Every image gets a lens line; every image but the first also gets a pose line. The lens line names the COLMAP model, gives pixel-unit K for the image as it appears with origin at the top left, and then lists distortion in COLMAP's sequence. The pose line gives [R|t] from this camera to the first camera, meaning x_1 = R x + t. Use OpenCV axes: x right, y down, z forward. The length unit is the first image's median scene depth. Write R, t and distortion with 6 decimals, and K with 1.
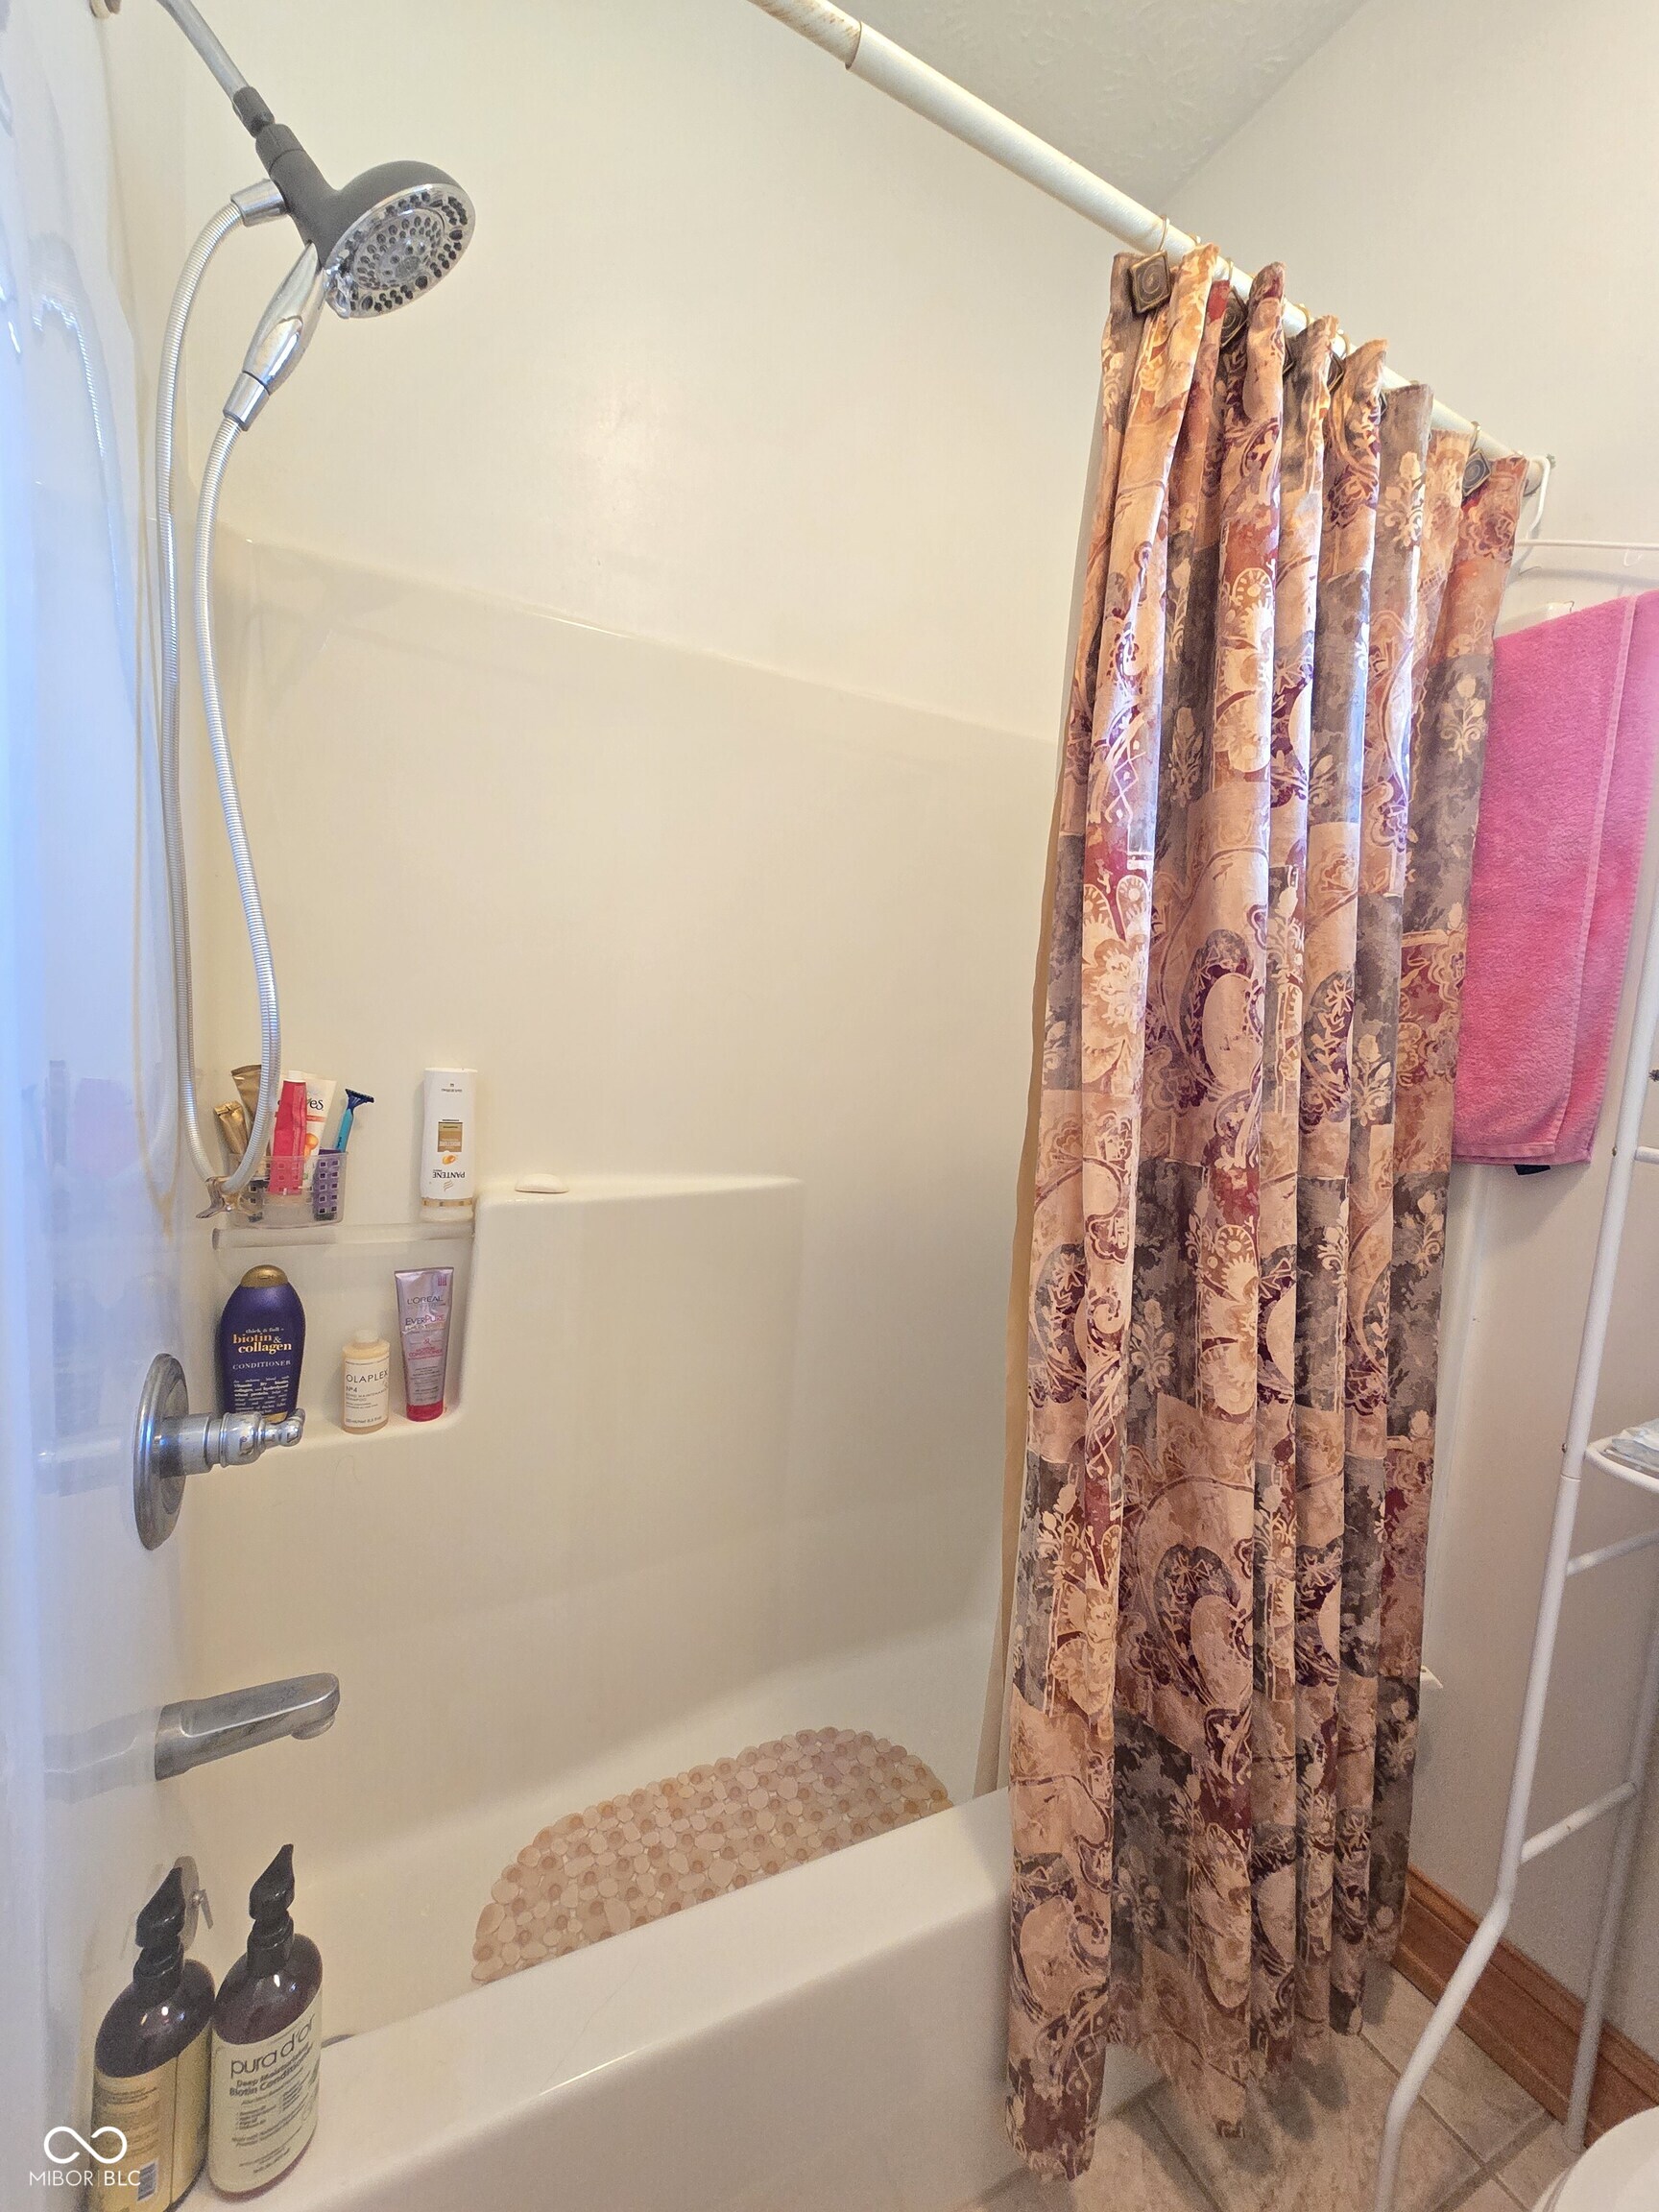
lens RADIAL K [[904.5, 0, 831.8], [0, 904.5, 1112.6], [0, 0, 1]] dist [-0.006717, 0.000928]
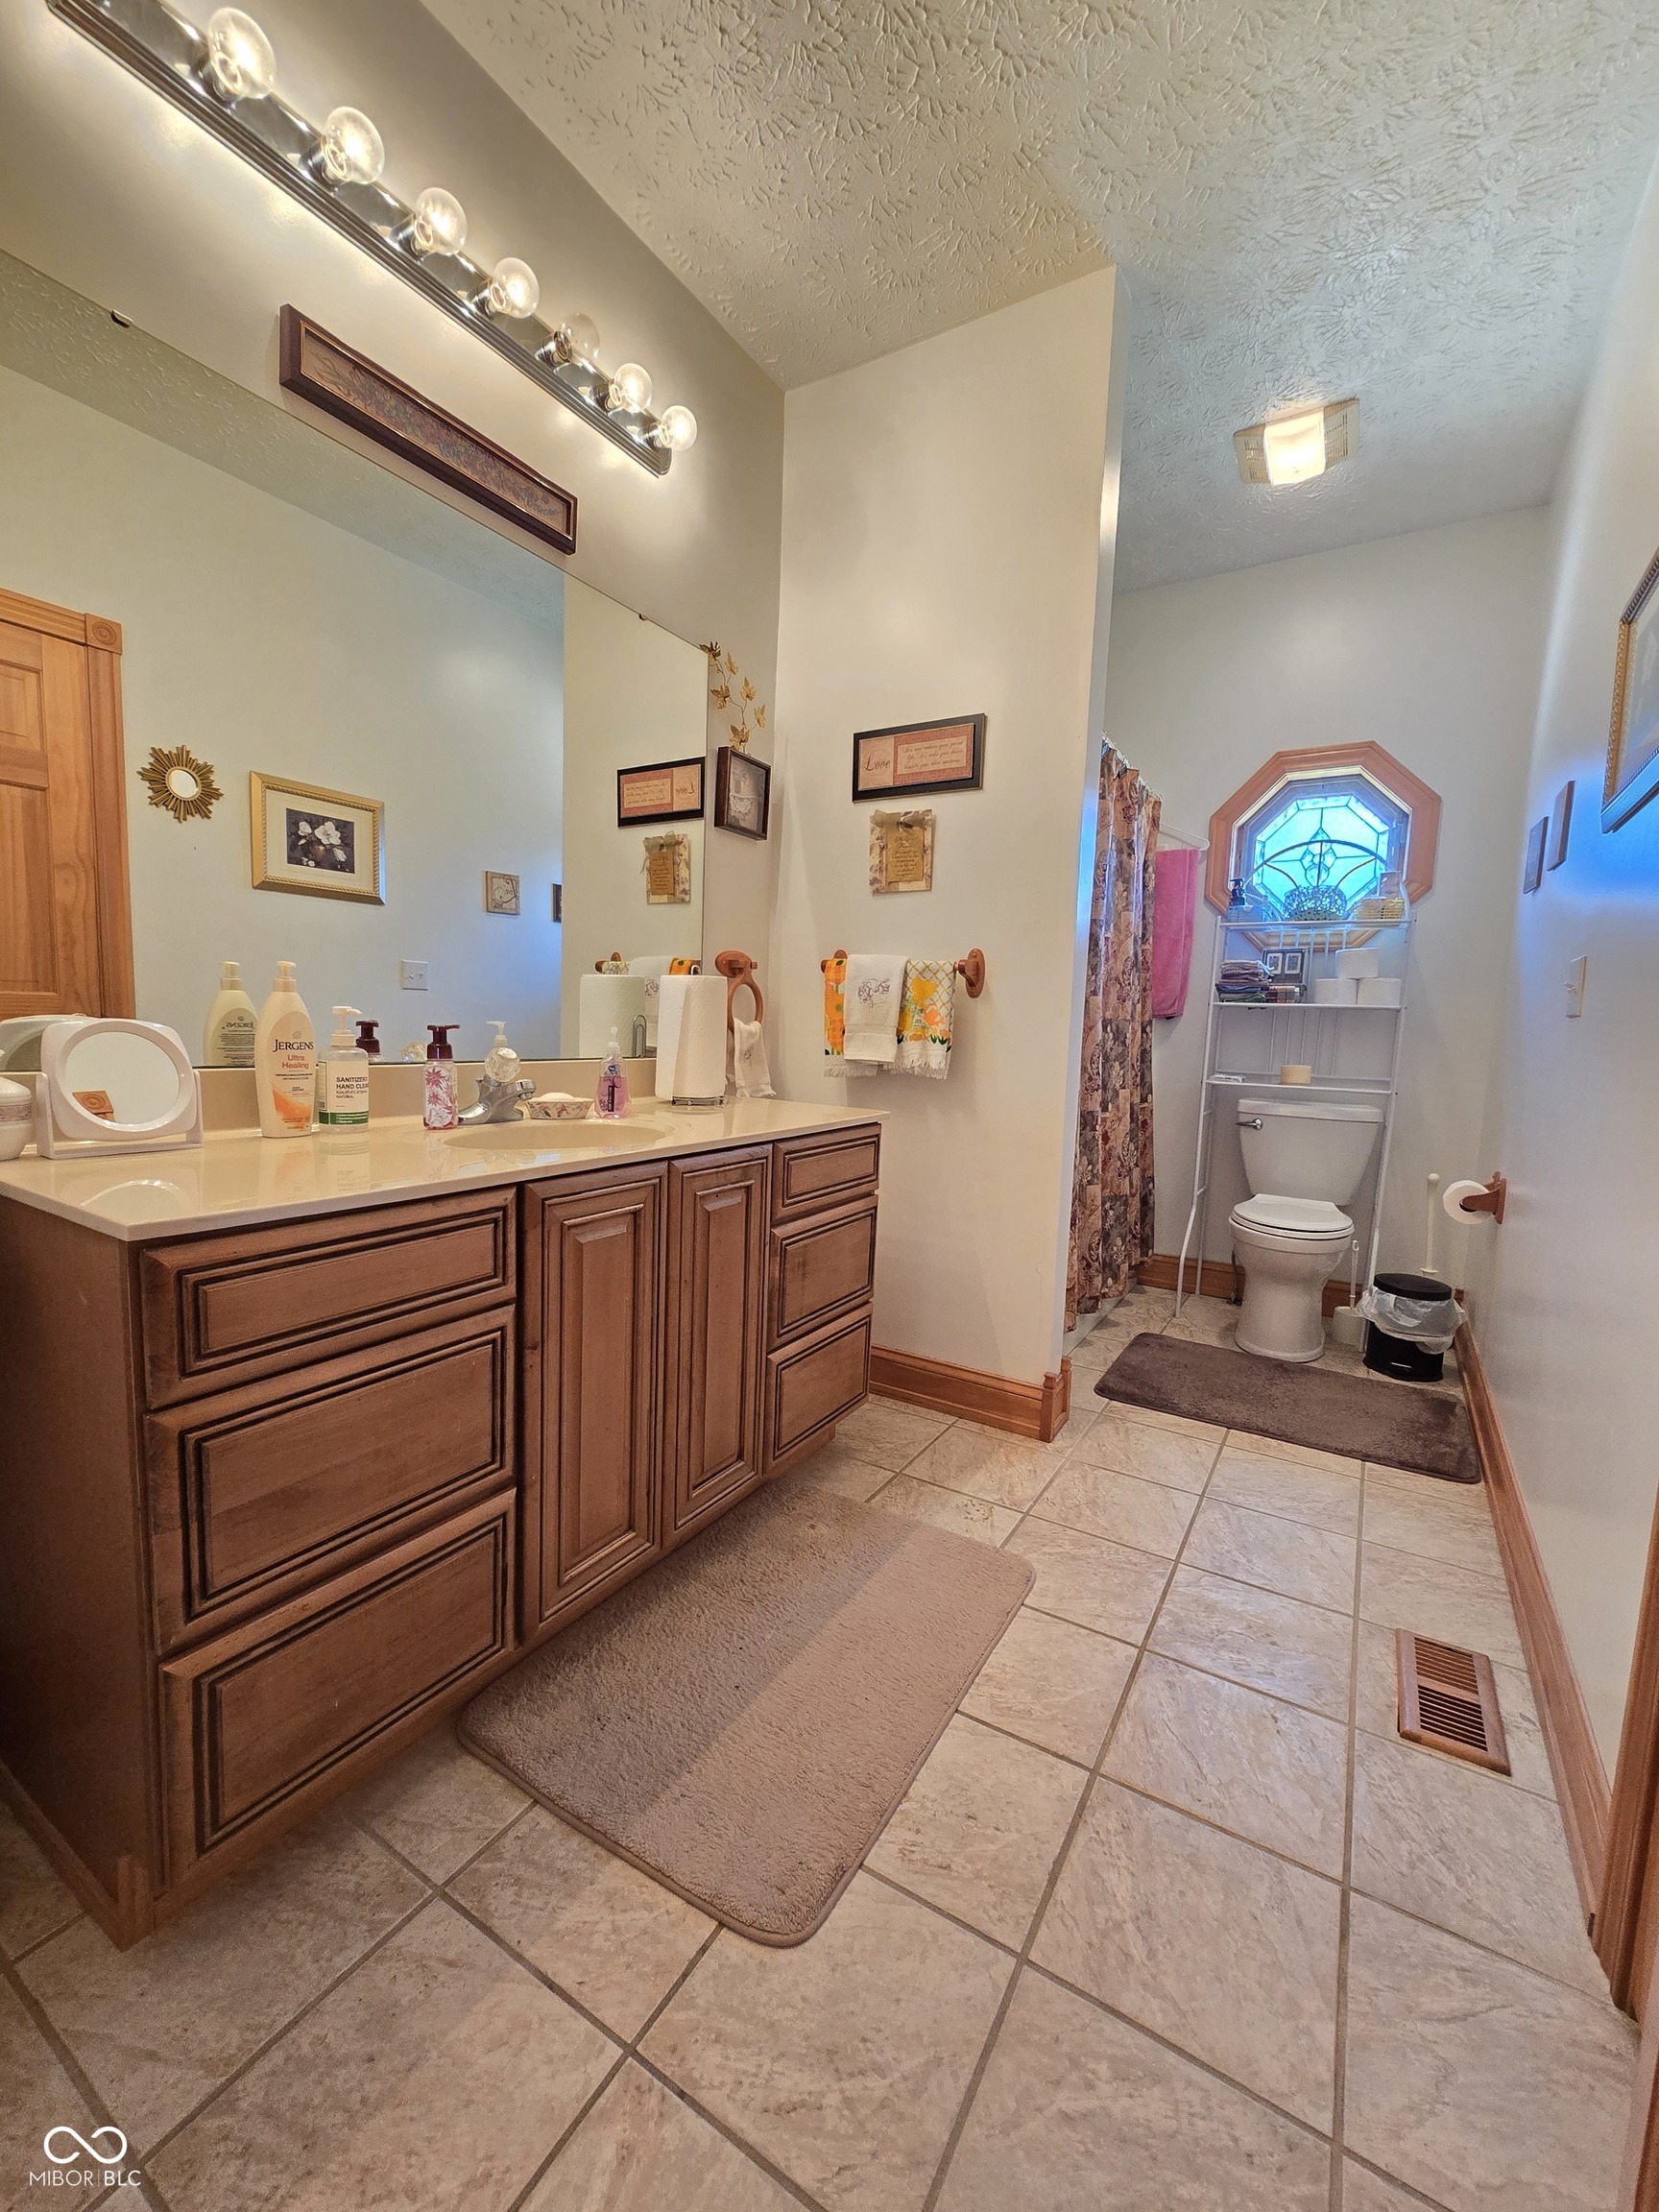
lens RADIAL K [[904.5, 0, 827.5], [0, 904.5, 1106.4], [0, 0, 1]] dist [-0.006717, 0.000928]
pose [[0.862322, -0.076588, 0.500535, -2.001404], [0.059632, 0.996977, 0.049816, 0.147236], [-0.502837, -0.013109, 0.864282, -1.241204]]
